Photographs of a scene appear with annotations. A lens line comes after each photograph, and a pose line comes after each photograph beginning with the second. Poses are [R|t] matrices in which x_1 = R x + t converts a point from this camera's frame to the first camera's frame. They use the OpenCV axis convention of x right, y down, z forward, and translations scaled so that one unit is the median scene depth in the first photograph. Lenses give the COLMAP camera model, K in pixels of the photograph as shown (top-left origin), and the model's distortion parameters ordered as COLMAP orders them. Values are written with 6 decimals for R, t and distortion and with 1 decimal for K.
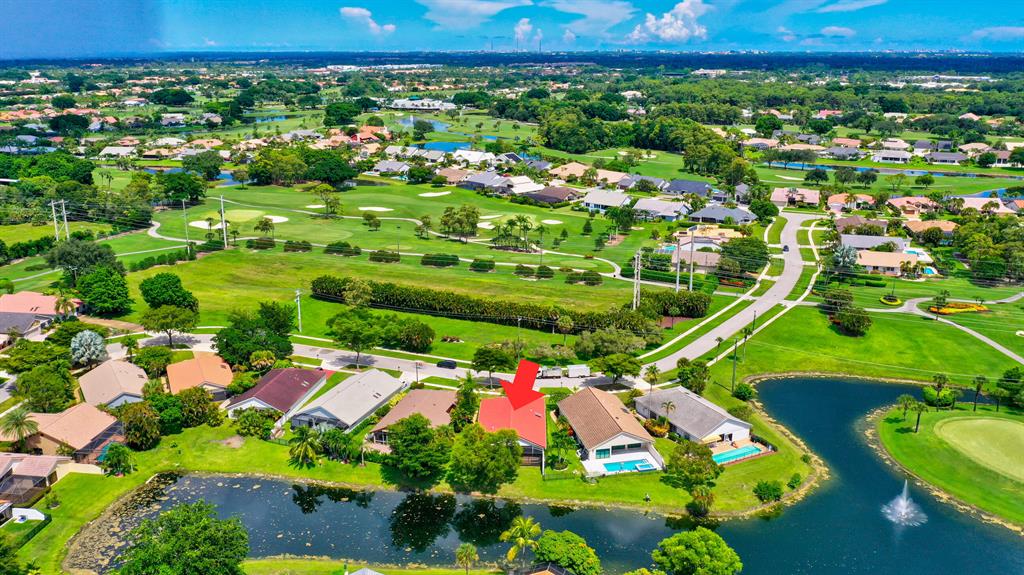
lens RADIAL K [[812.4, 0, 515.8], [0, 812.4, 288.0], [0, 0, 1]] dist [-0.002234, -0.003045]
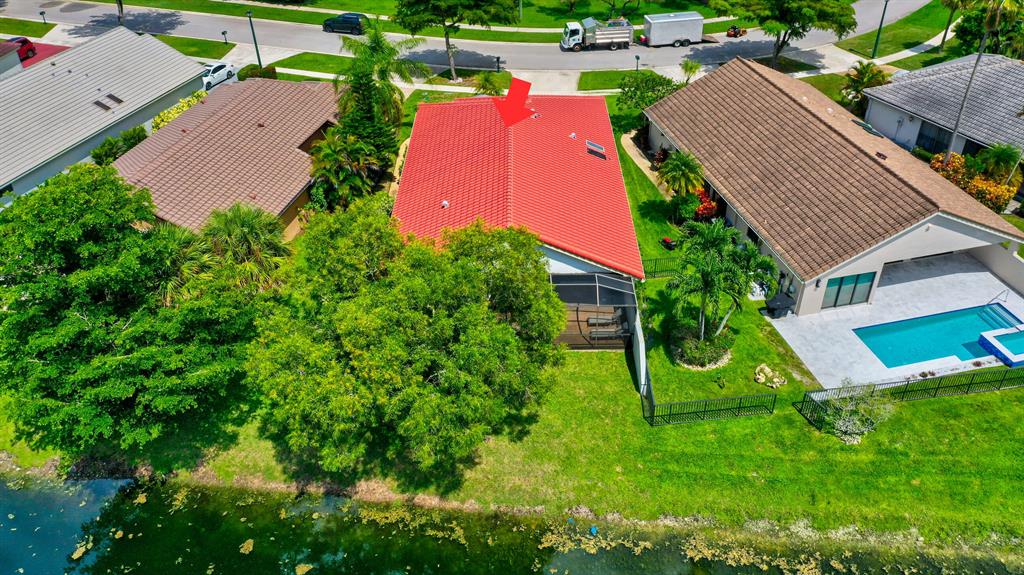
lens RADIAL K [[812.4, 0, 510.1], [0, 812.4, 282.5], [0, 0, 1]] dist [-0.002234, -0.003045]
pose [[0.999647, -0.026549, -0.001406, -0.006601], [0.025490, 0.942092, 0.334384, 0.107343], [-0.007553, -0.334301, 0.942436, 0.746674]]
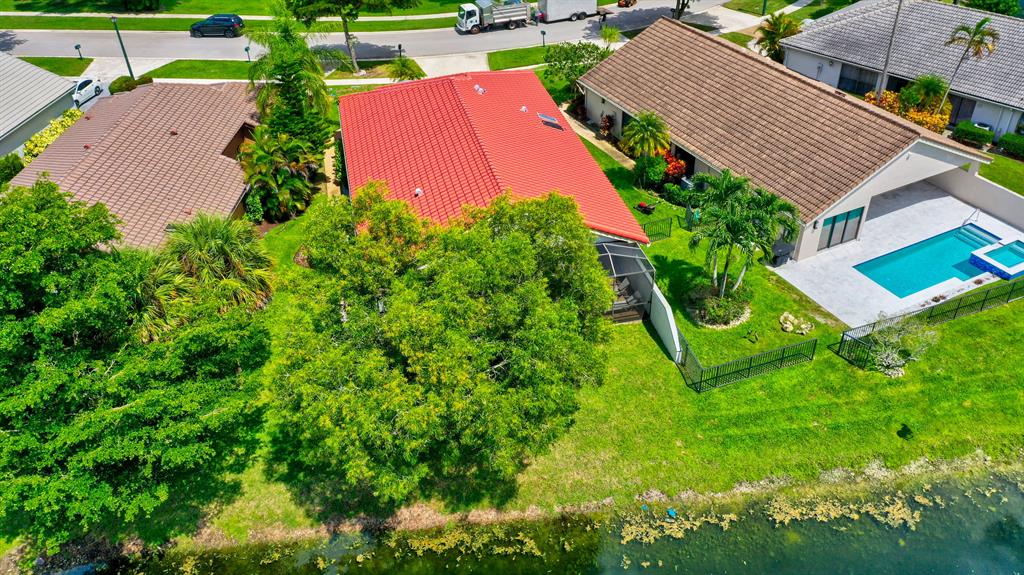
lens RADIAL K [[812.4, 0, 511.0], [0, 812.4, 281.6], [0, 0, 1]] dist [-0.002234, -0.003045]
pose [[0.970217, -0.164020, 0.178260, -0.051458], [0.096239, 0.936315, 0.337715, 0.118685], [-0.222300, -0.310501, 0.924214, 0.771300]]
